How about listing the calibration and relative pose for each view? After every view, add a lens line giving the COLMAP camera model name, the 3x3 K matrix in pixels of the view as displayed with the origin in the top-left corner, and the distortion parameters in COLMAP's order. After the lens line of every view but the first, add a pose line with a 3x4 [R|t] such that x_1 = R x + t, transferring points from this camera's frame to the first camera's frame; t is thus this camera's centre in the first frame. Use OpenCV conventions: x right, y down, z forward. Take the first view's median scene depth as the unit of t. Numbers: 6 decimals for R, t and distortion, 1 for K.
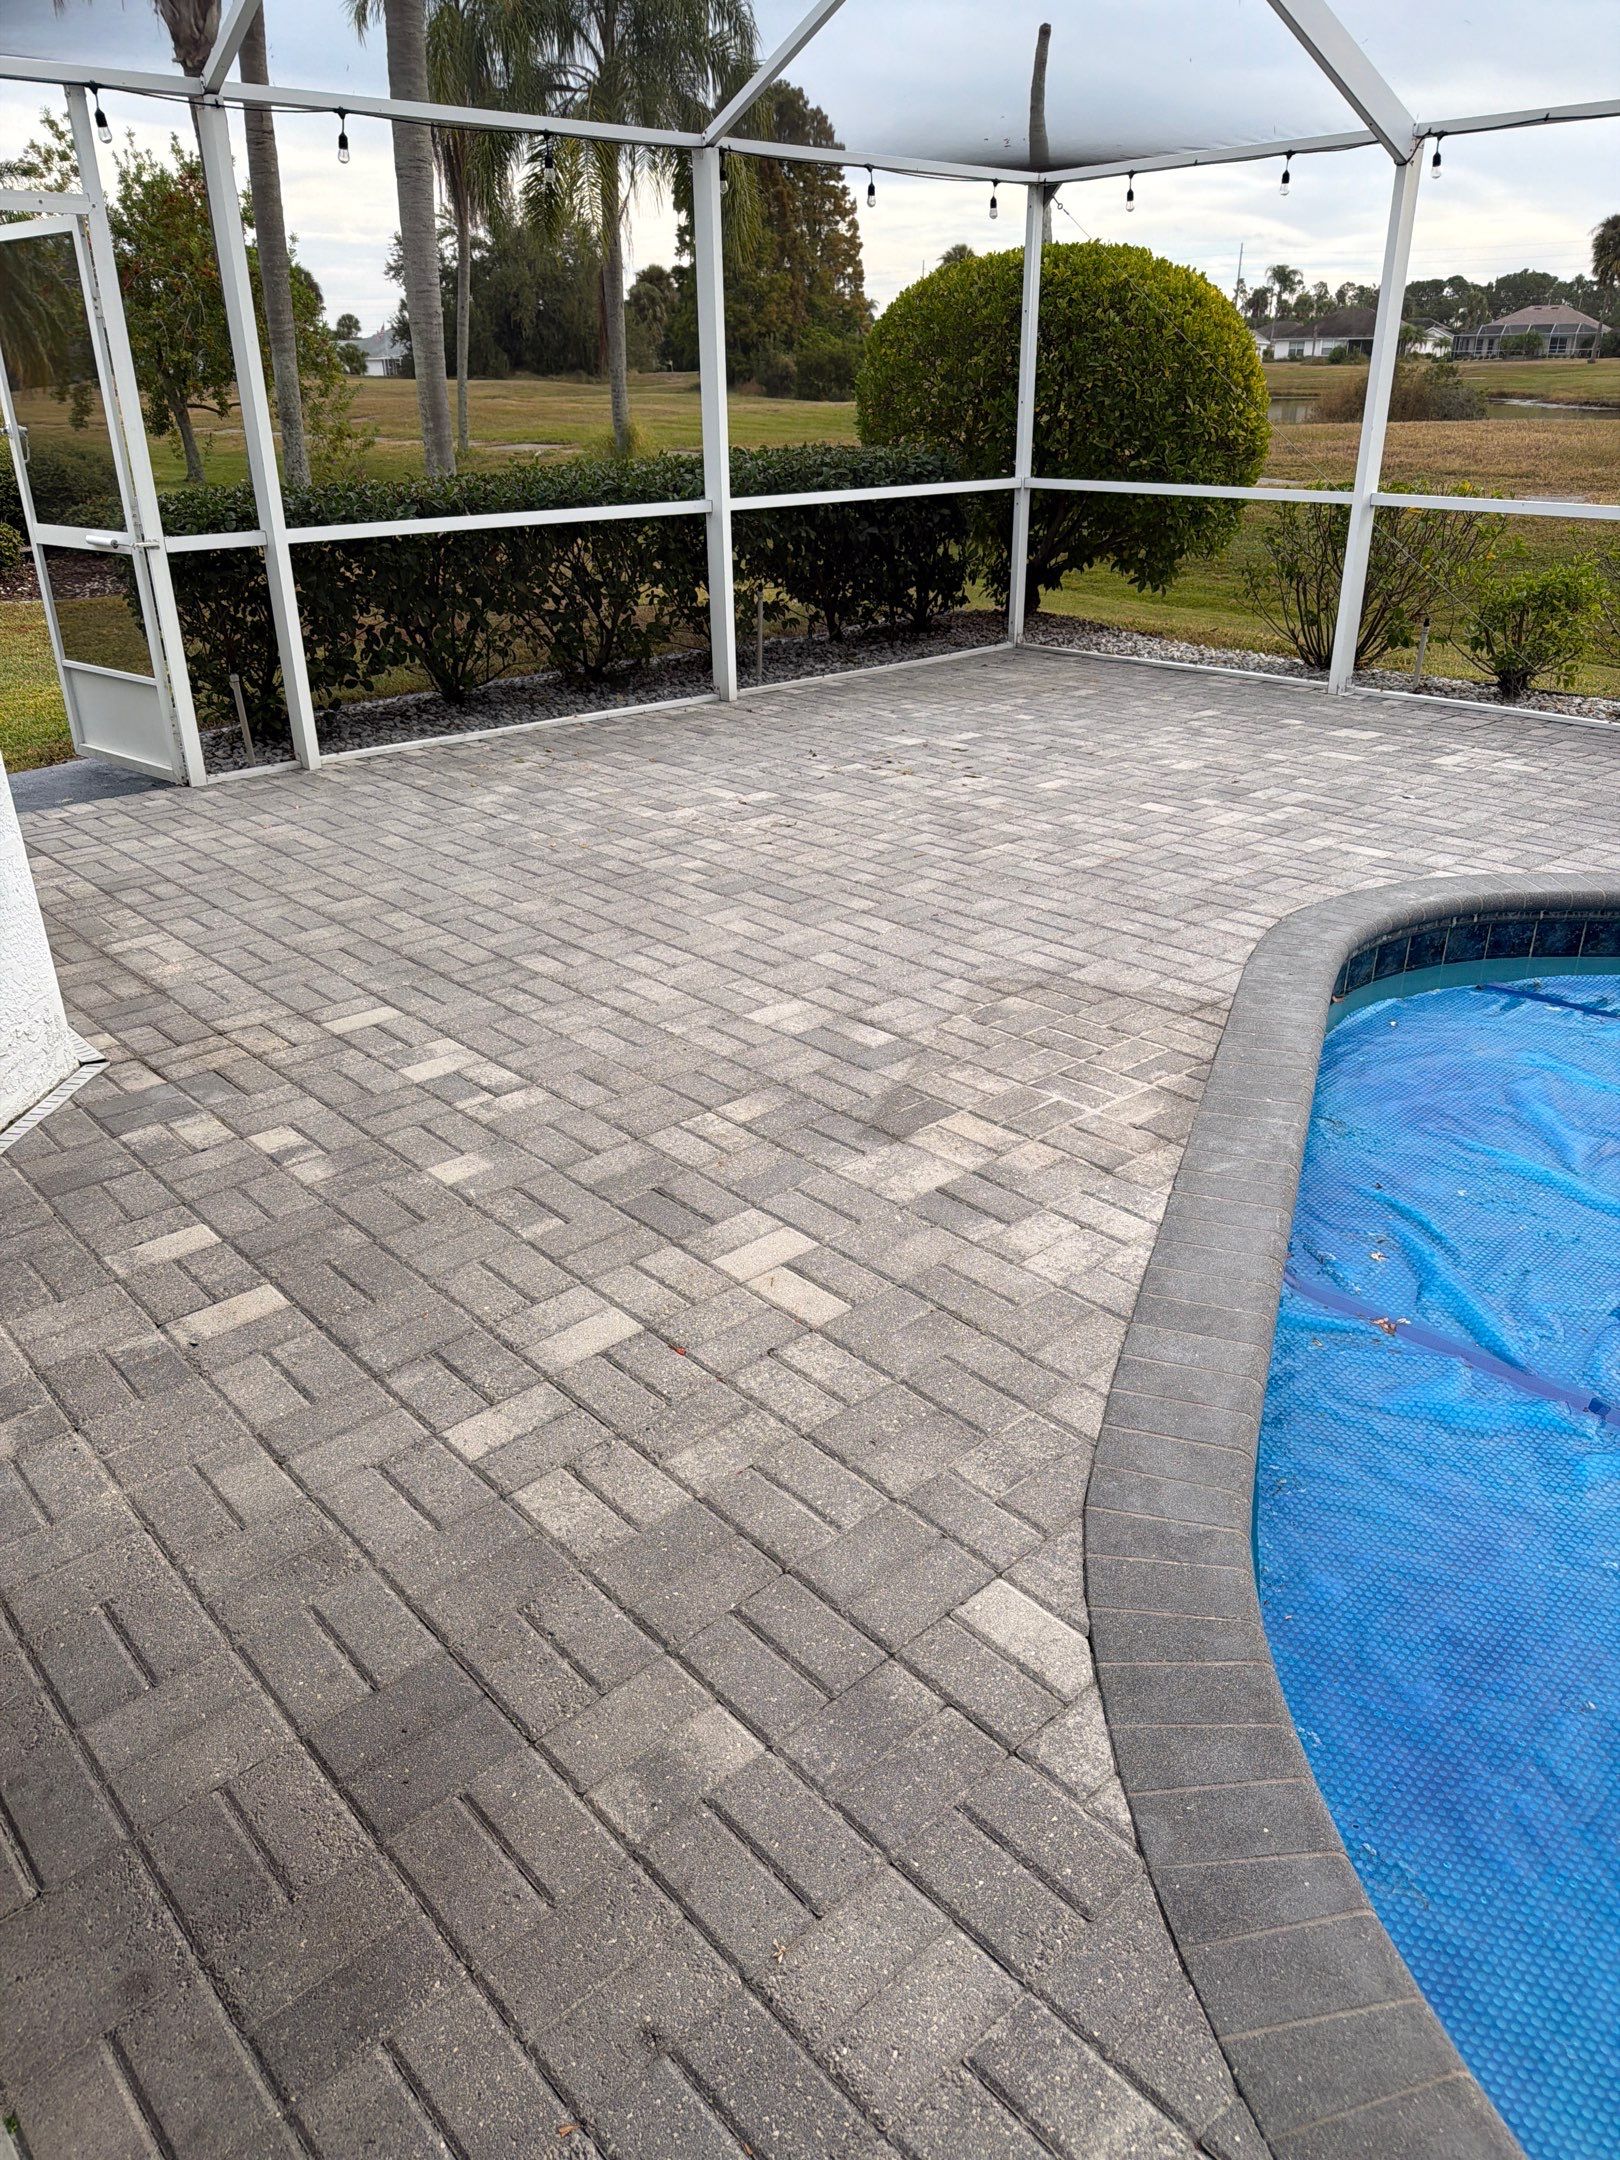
lens RADIAL K [[1481.4, 0, 795.8], [0, 1481.4, 1064.8], [0, 0, 1]] dist [0.118740, -0.161183]
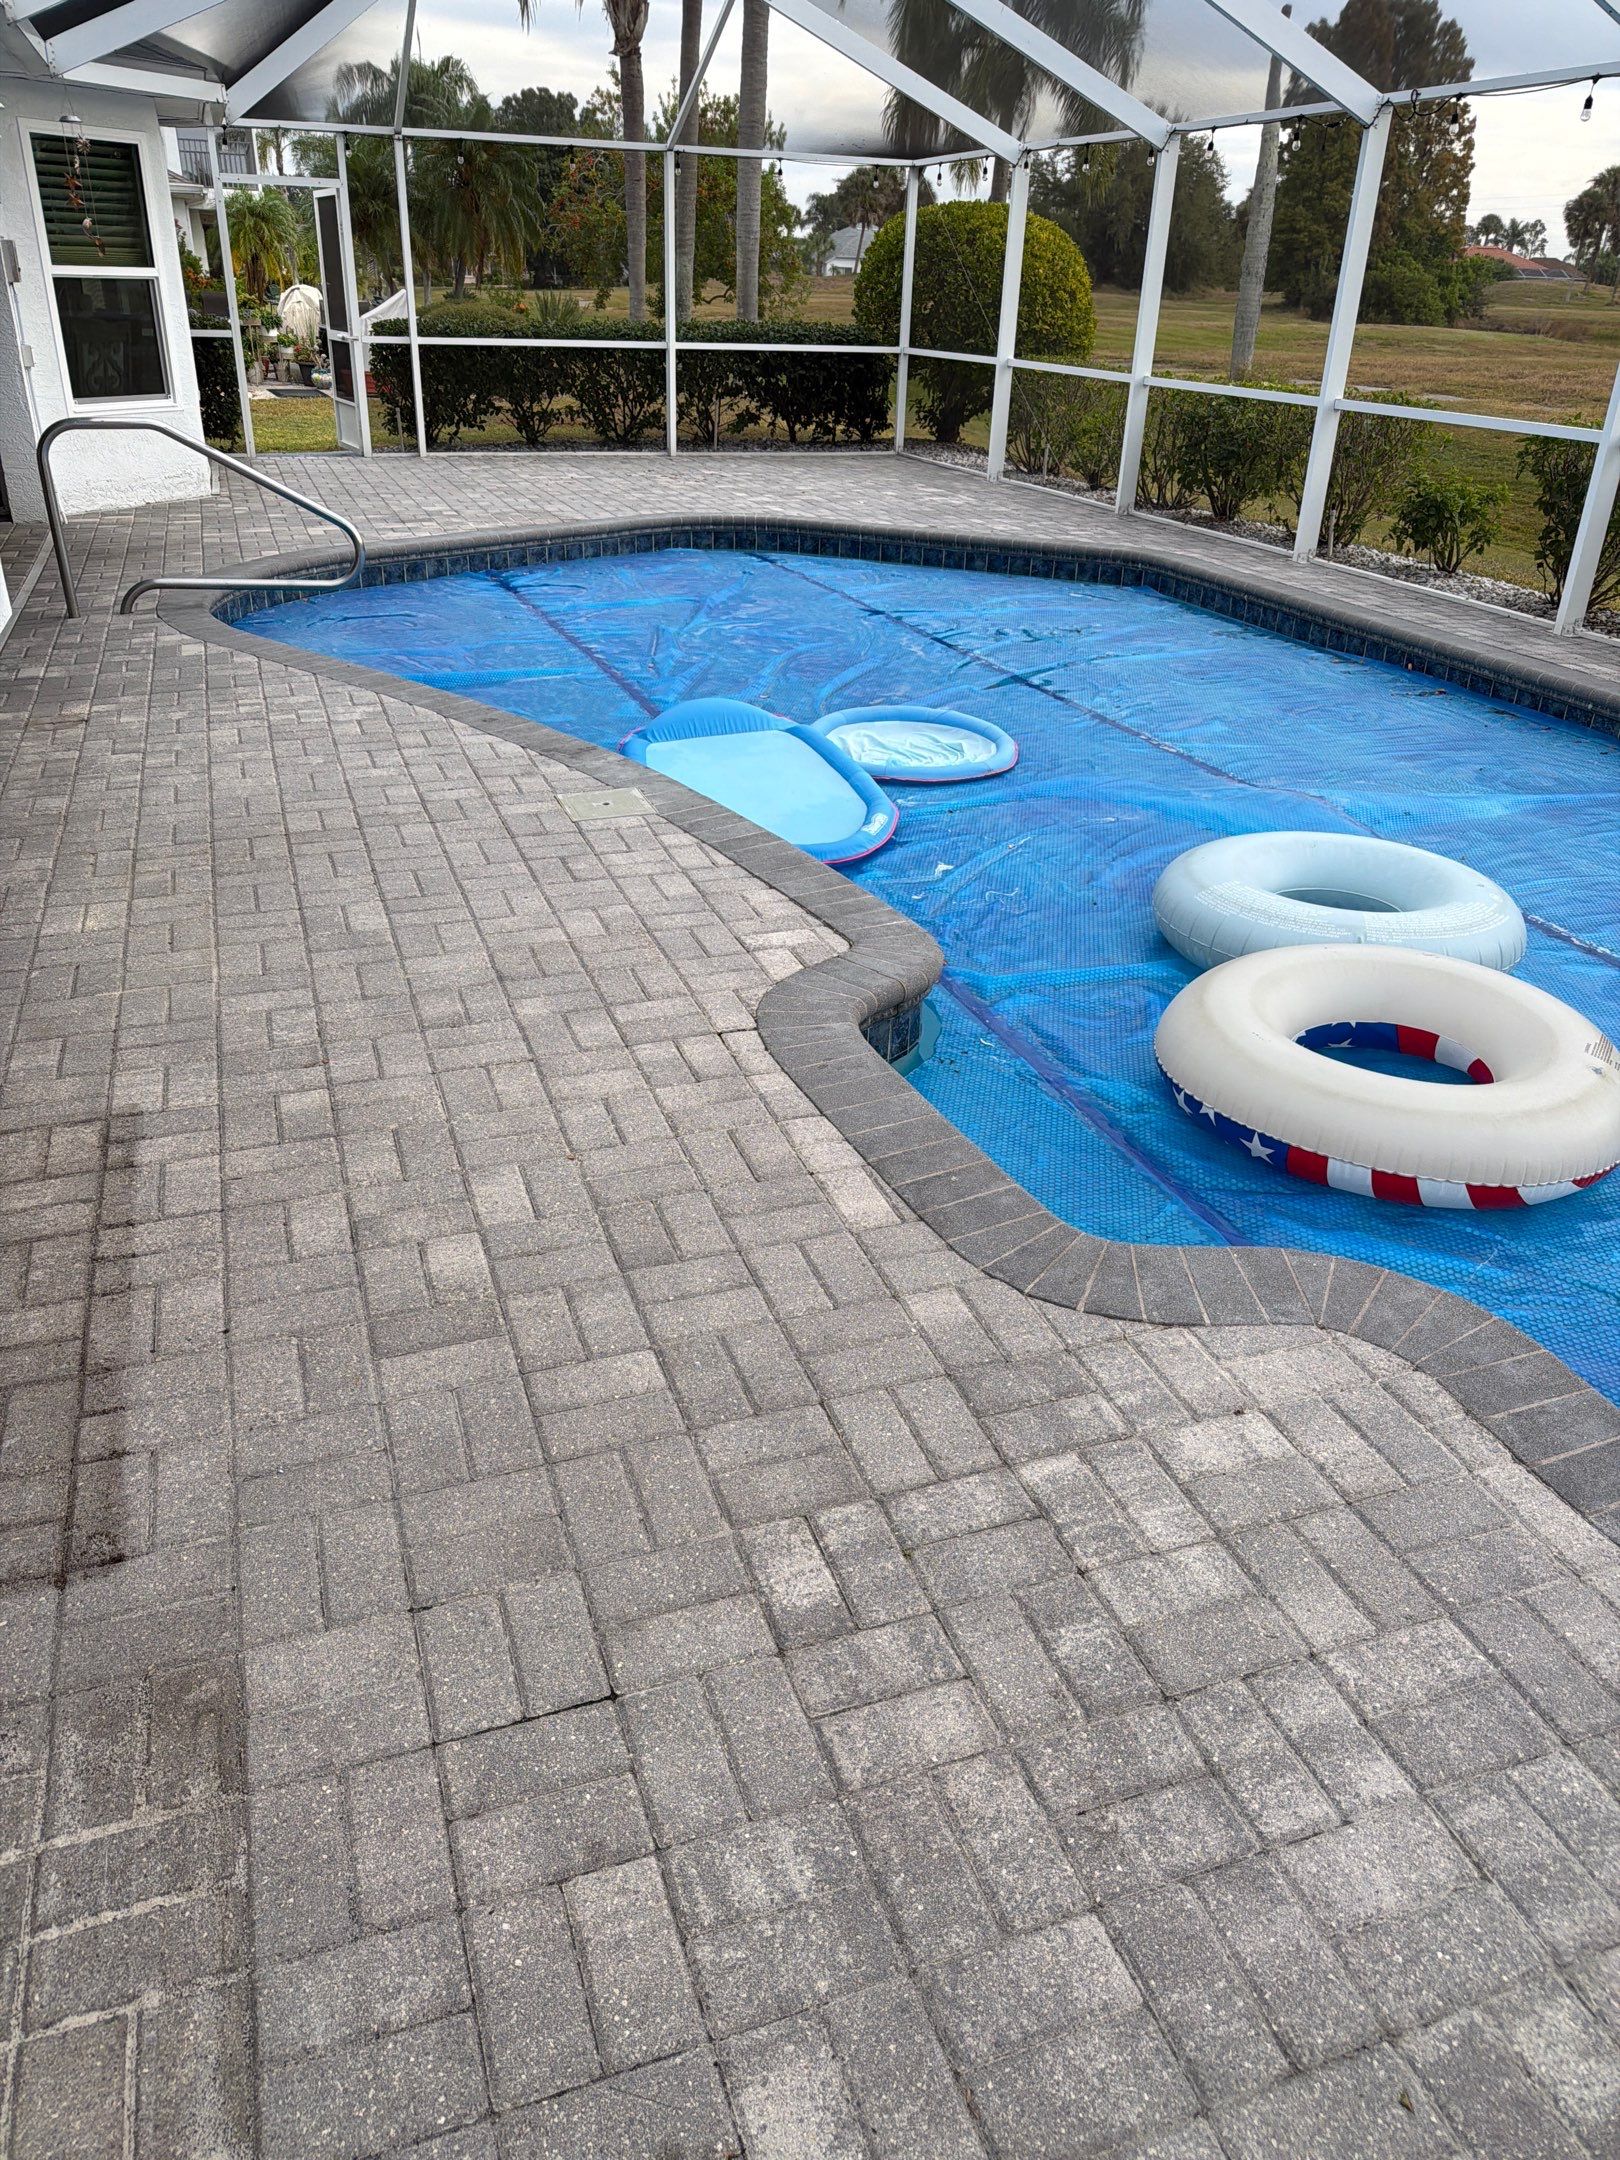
lens RADIAL K [[1534.8, 0, 797.9], [0, 1534.8, 1077.2], [0, 0, 1]] dist [0.012441, -0.024885]
pose [[0.927748, 0.204880, -0.311942, 1.429205], [-0.190248, 0.978712, 0.076992, 0.539618], [0.321075, -0.012083, 0.946977, -1.206853]]
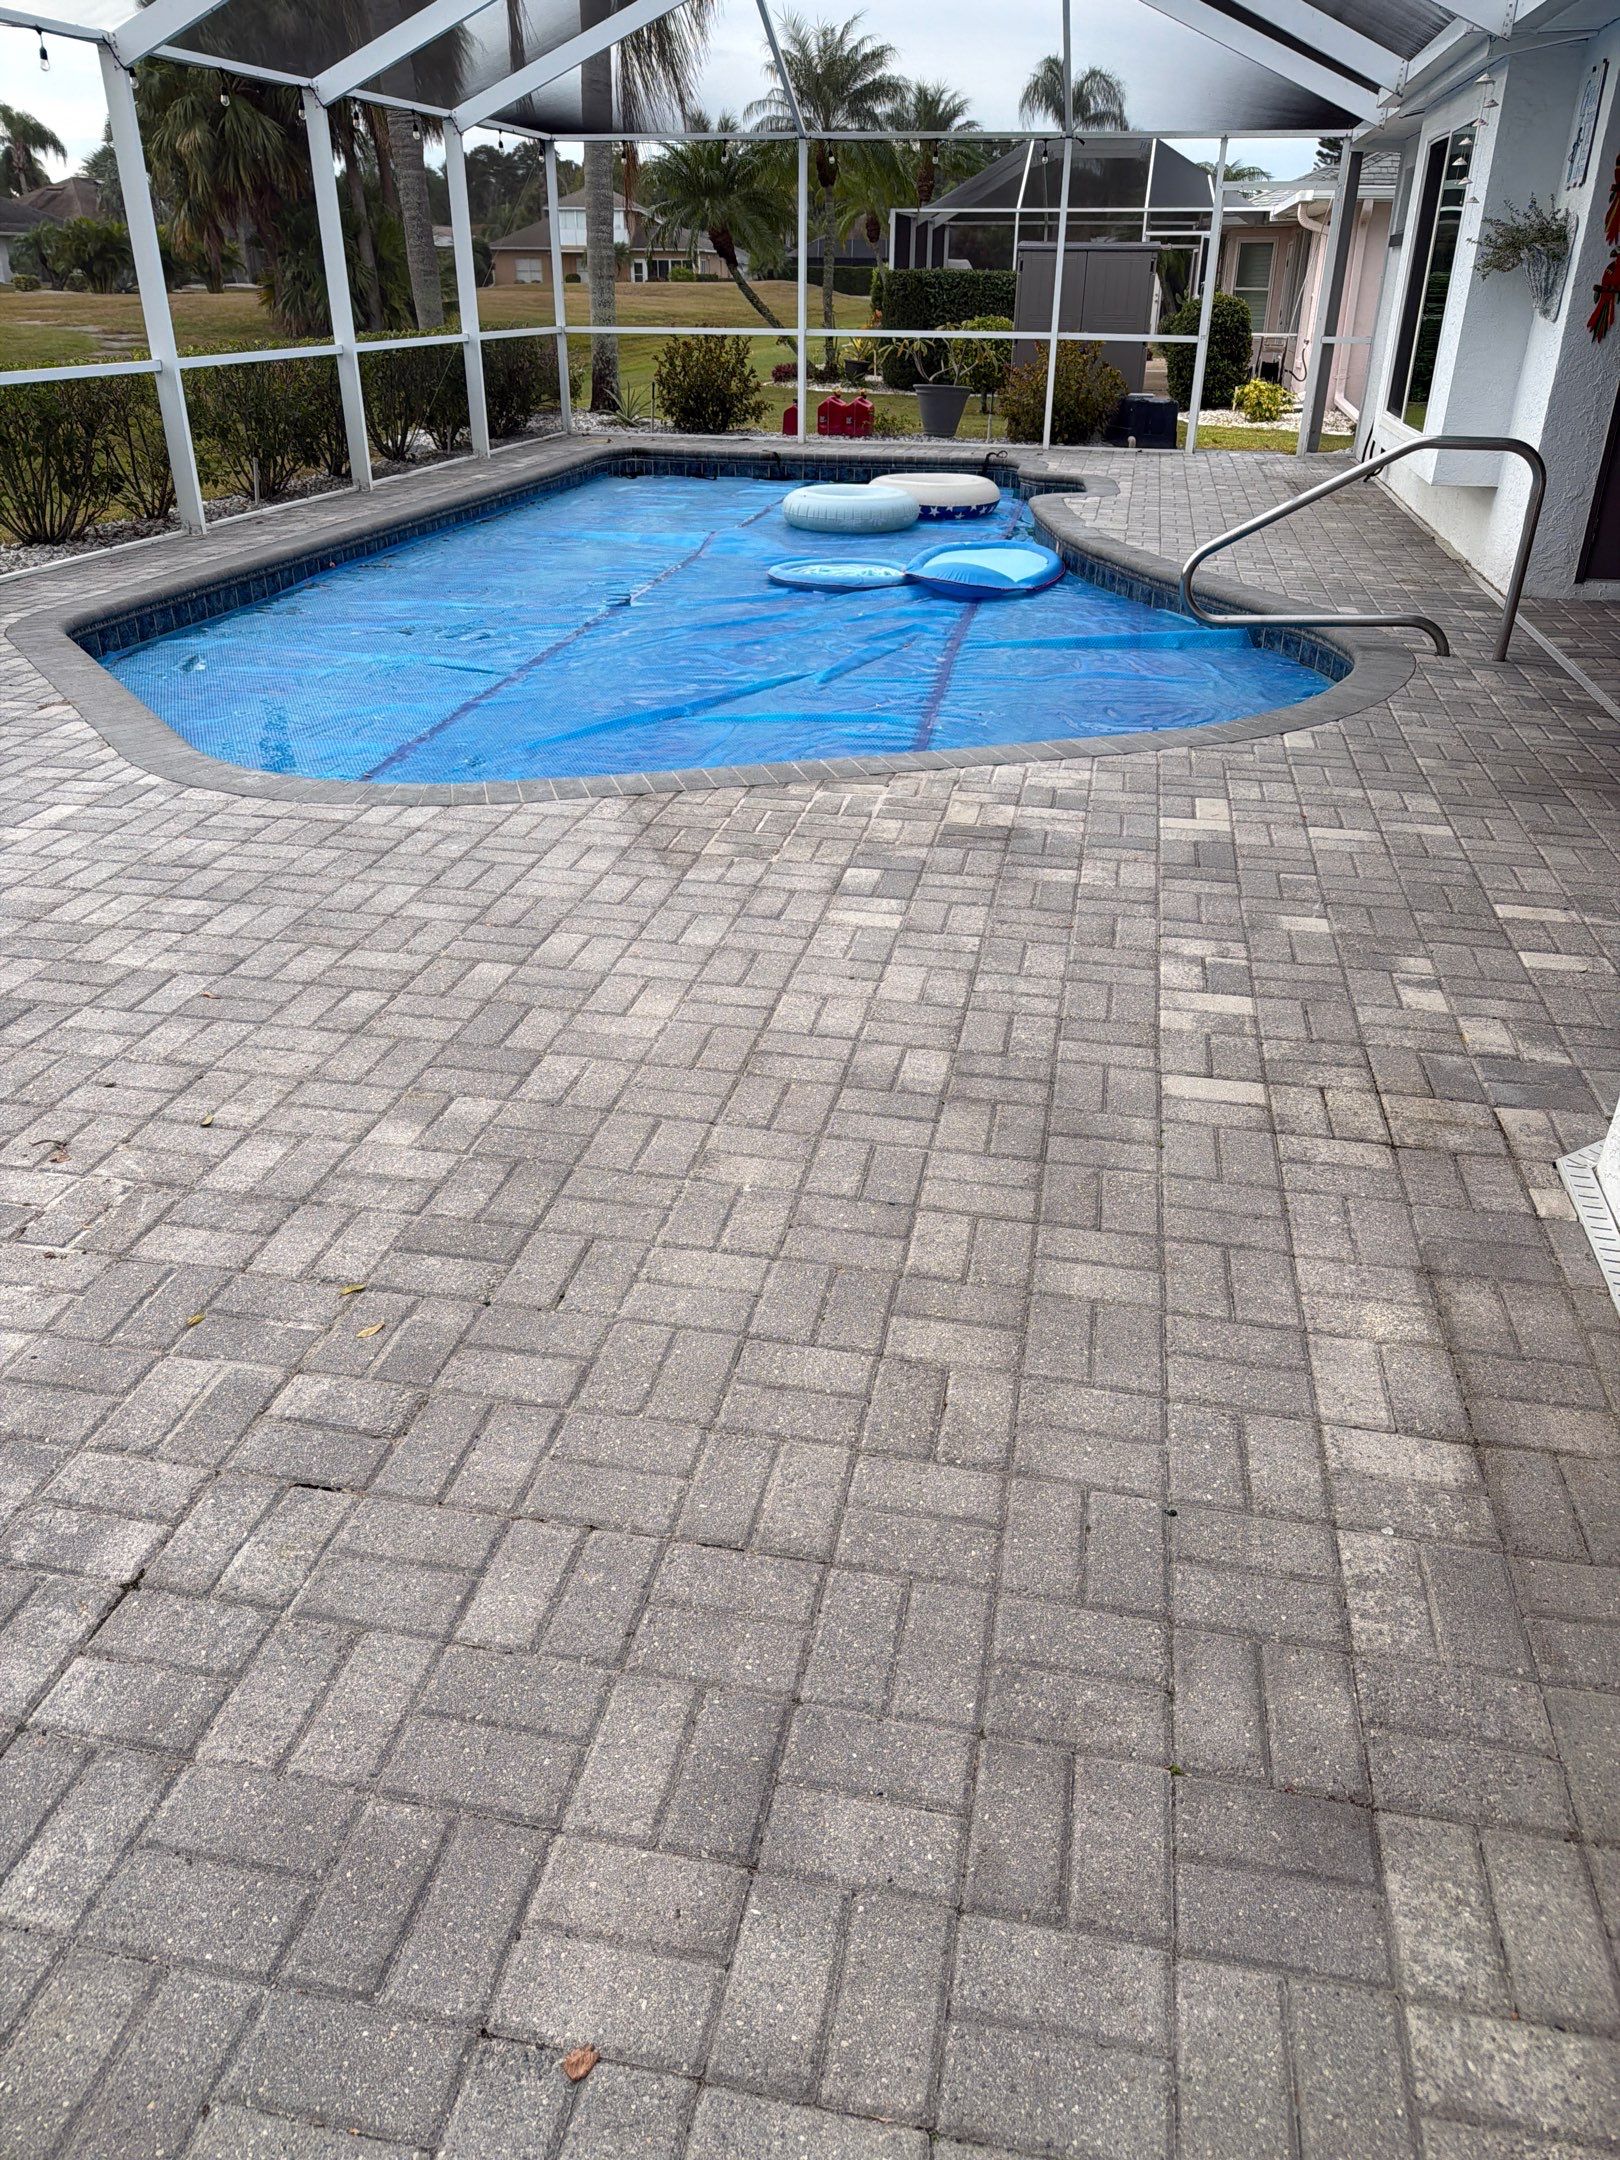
lens RADIAL K [[1474.9, 0, 810.0], [0, 1474.9, 1080.0], [0, 0, 1]] dist [0.084527, -0.101414]
pose [[-0.599052, -0.373493, 0.708265, -0.605204], [0.331155, 0.689786, 0.643841, -0.506818], [-0.729021, 0.620240, -0.289534, 1.186023]]
